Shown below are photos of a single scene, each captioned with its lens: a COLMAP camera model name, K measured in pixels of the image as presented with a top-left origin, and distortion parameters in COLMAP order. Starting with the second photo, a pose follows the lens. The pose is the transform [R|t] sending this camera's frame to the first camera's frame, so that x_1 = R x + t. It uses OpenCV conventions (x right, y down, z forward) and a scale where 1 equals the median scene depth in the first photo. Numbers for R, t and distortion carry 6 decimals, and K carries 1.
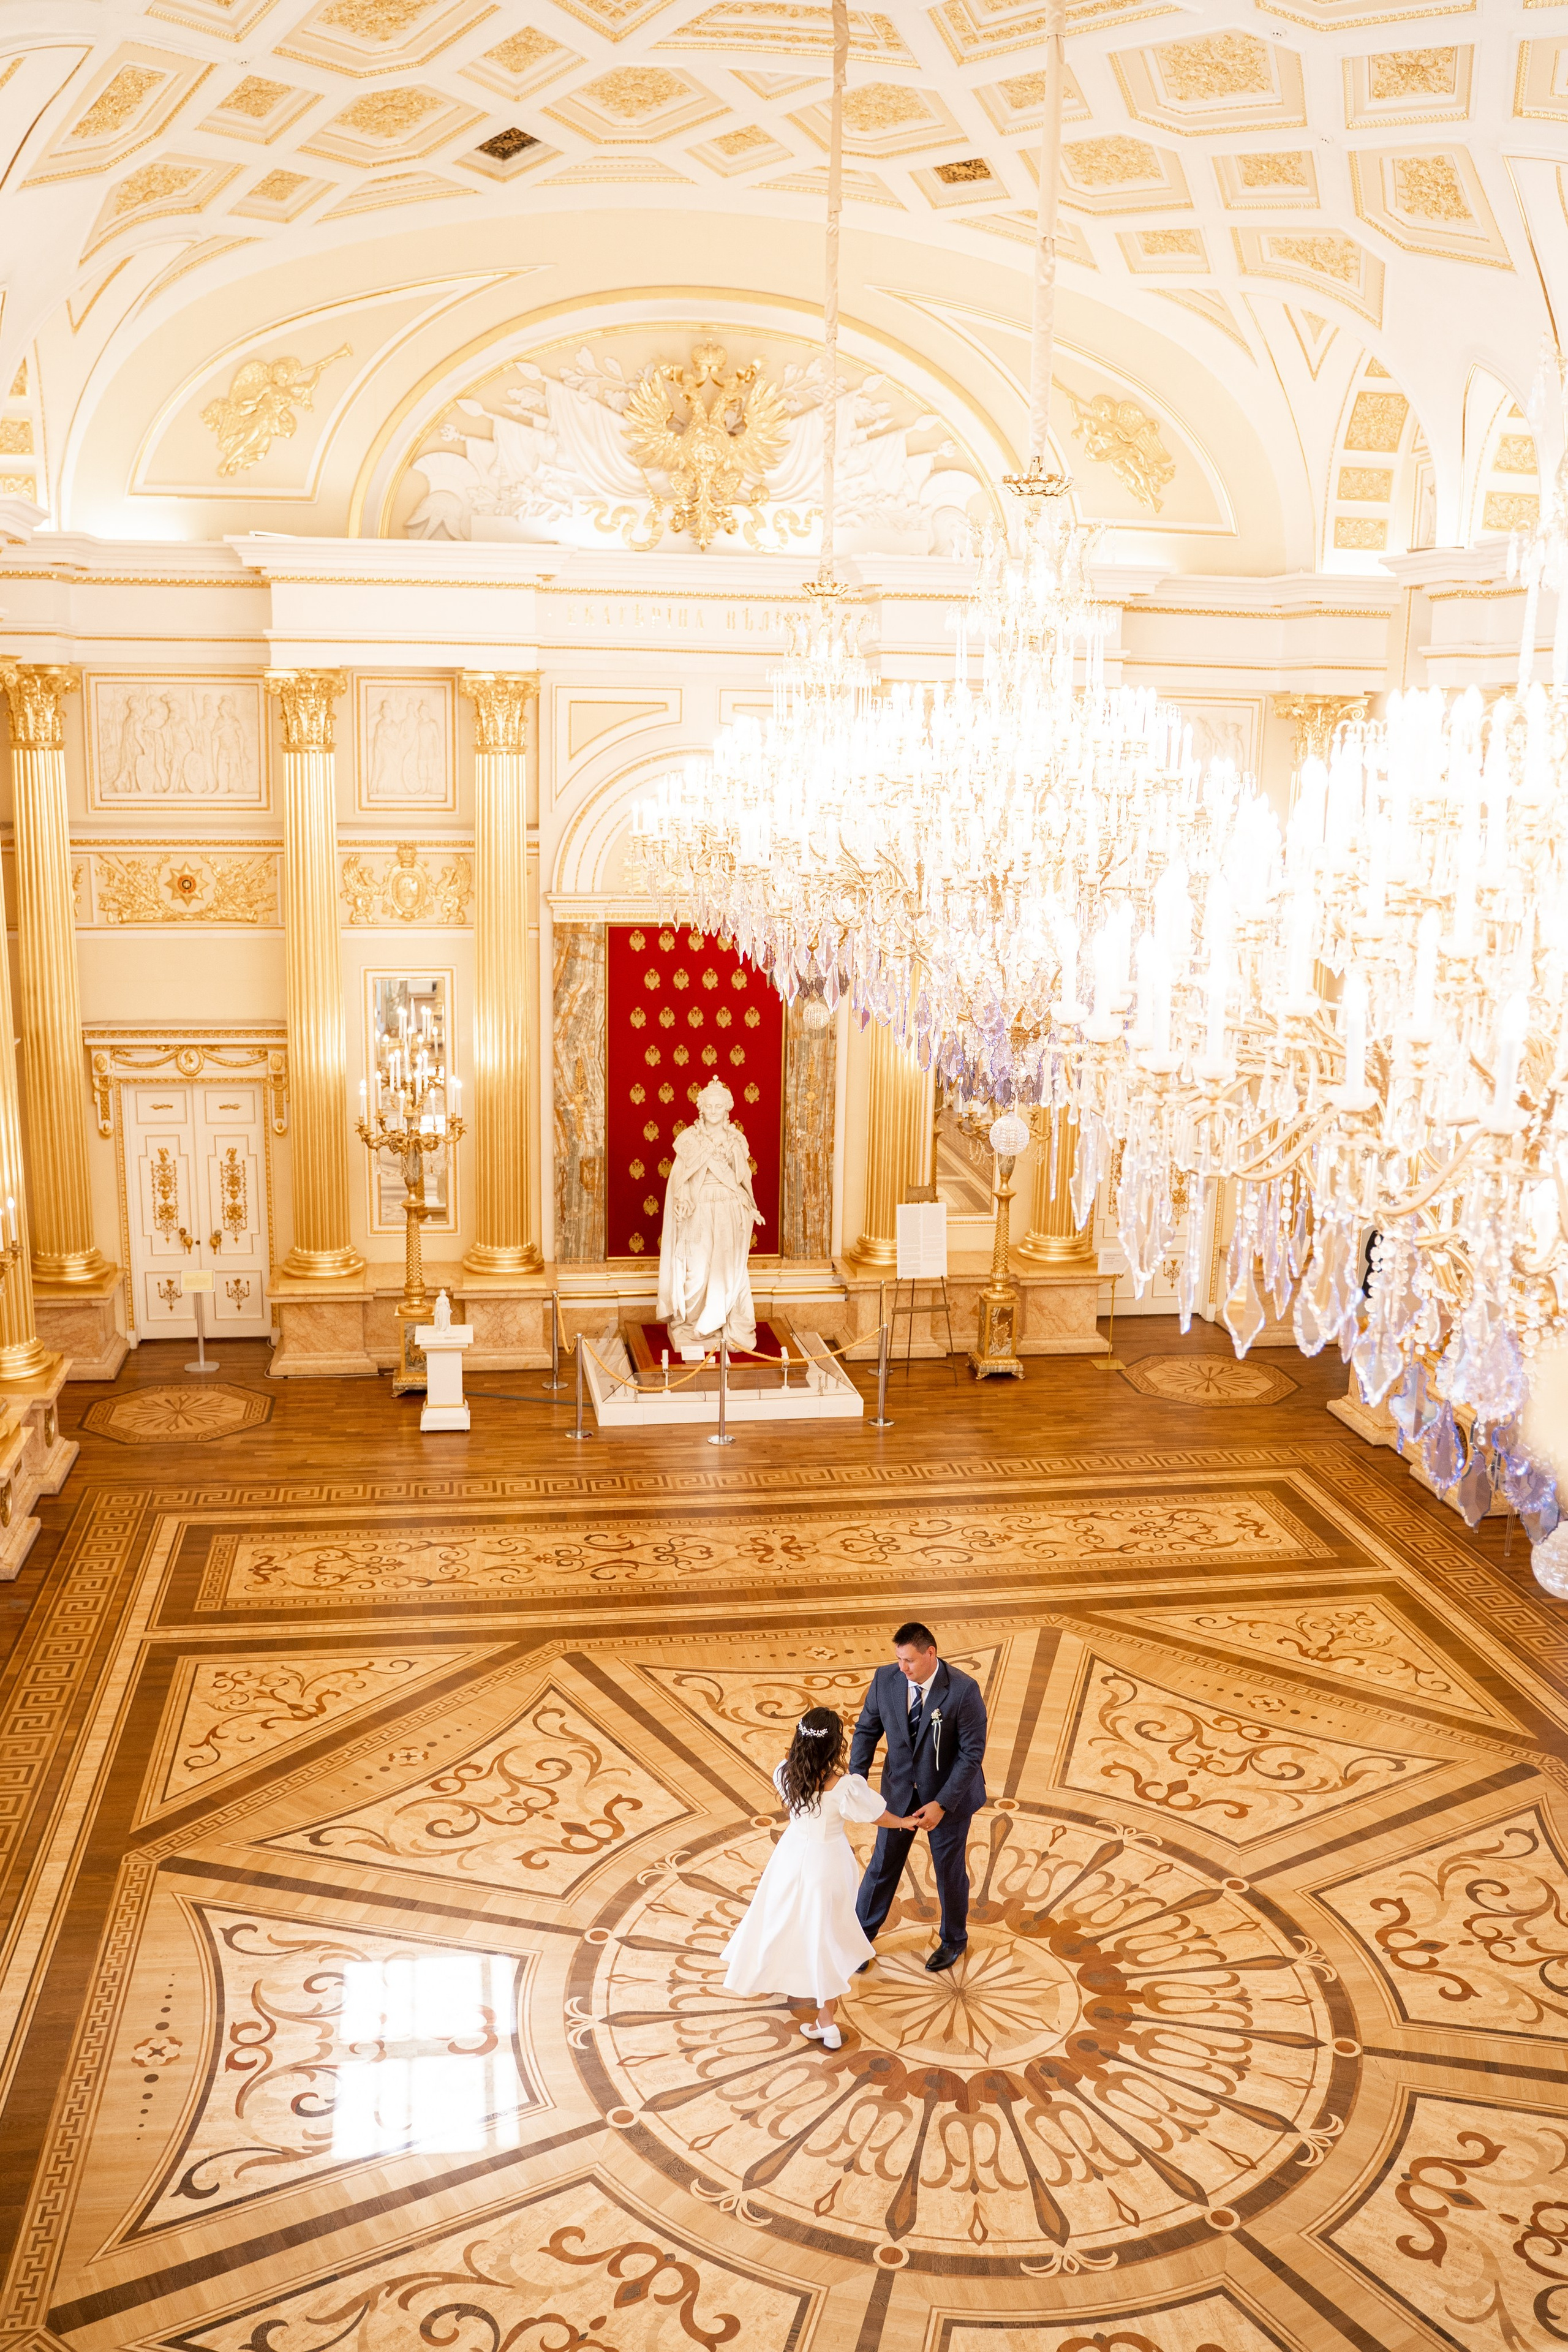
lens RADIAL K [[1996.3, 0, 784.2], [0, 1996.3, 1199.4], [0, 0, 1]] dist [-0.118284, 0.096457]
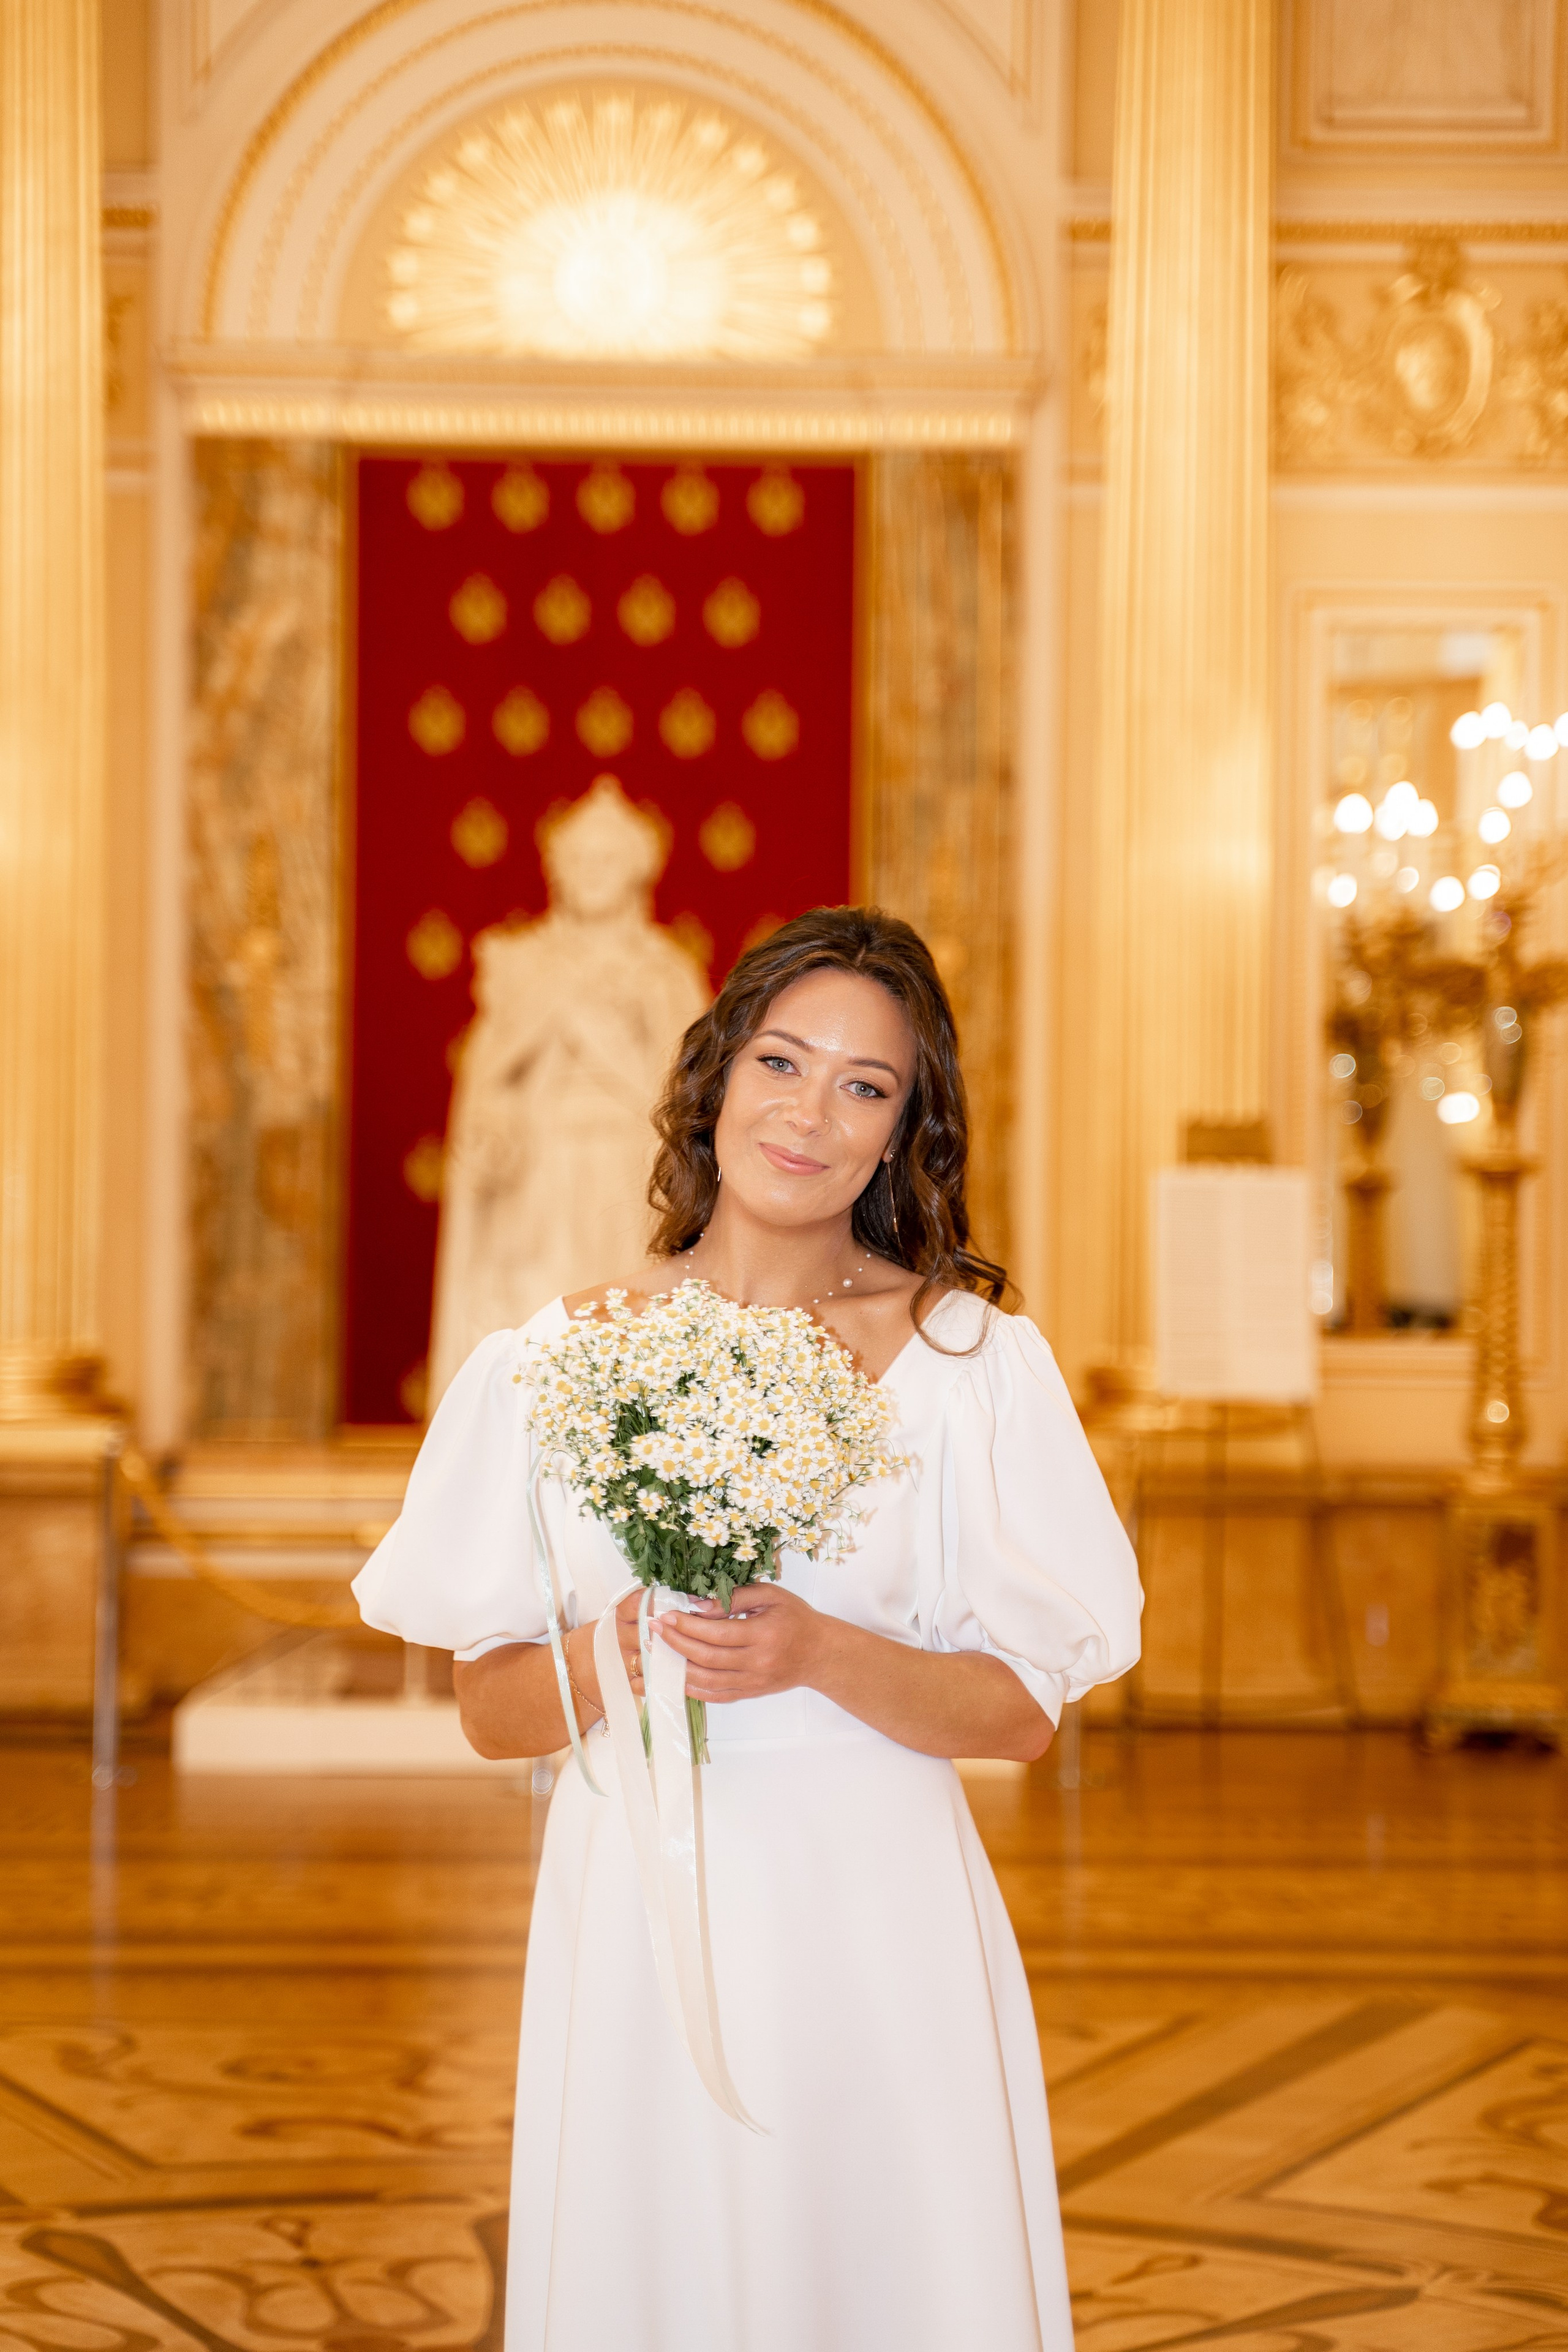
lens RADIAL K [[4953.8, 0, 784.0], [0, 4953.8, 1176.0], [0, 0, 1]] dist [0.253548, 0.013667]
pose [[0.991106, -0.011701, -0.132556, 0.106098], [-0.020904, 0.970069, -0.241929, 0.205360], [0.131419, 0.242548, 0.961197, 0.211452]]
